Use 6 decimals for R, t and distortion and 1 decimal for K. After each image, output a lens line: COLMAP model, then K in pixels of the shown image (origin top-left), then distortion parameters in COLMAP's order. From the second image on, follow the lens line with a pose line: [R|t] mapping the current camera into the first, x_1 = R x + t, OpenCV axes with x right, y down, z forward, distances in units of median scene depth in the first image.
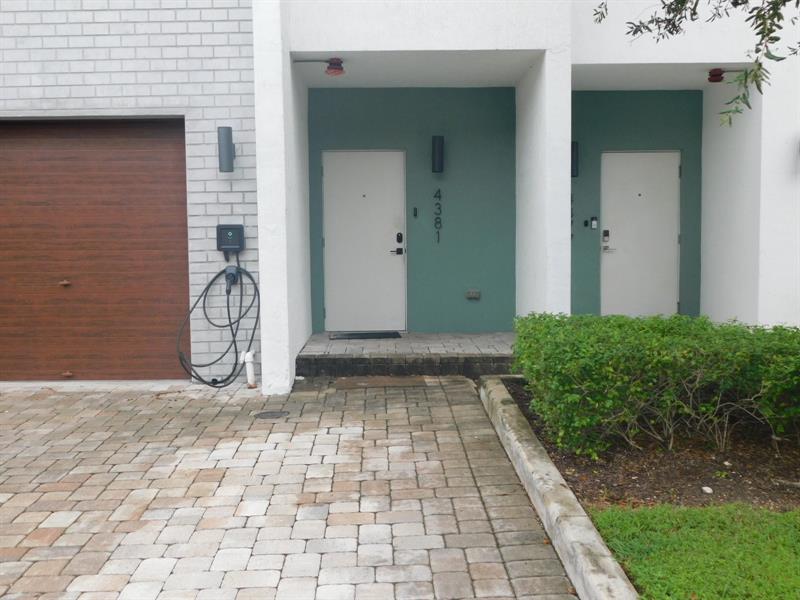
lens RADIAL K [[816.2, 0, 400.0], [0, 816.2, 300.0], [0, 0, 1]] dist [-0.015104, -0.003914]
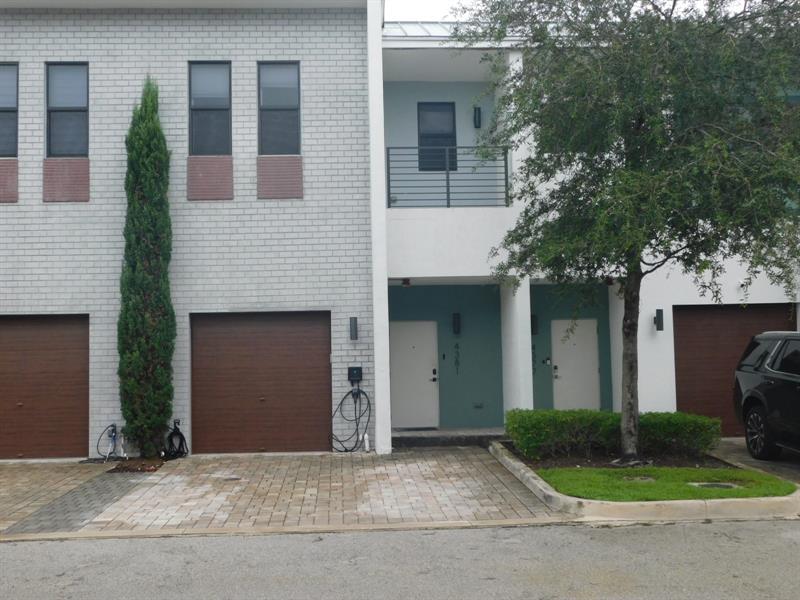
lens RADIAL K [[938.1, 0, 400.0], [0, 938.1, 300.0], [0, 0, 1]] dist [-0.019569, -0.006985]
pose [[0.999094, -0.007796, 0.041837, -0.244041], [0.013628, 0.989919, -0.140979, 0.080221], [-0.040317, 0.141422, 0.989128, -1.514921]]
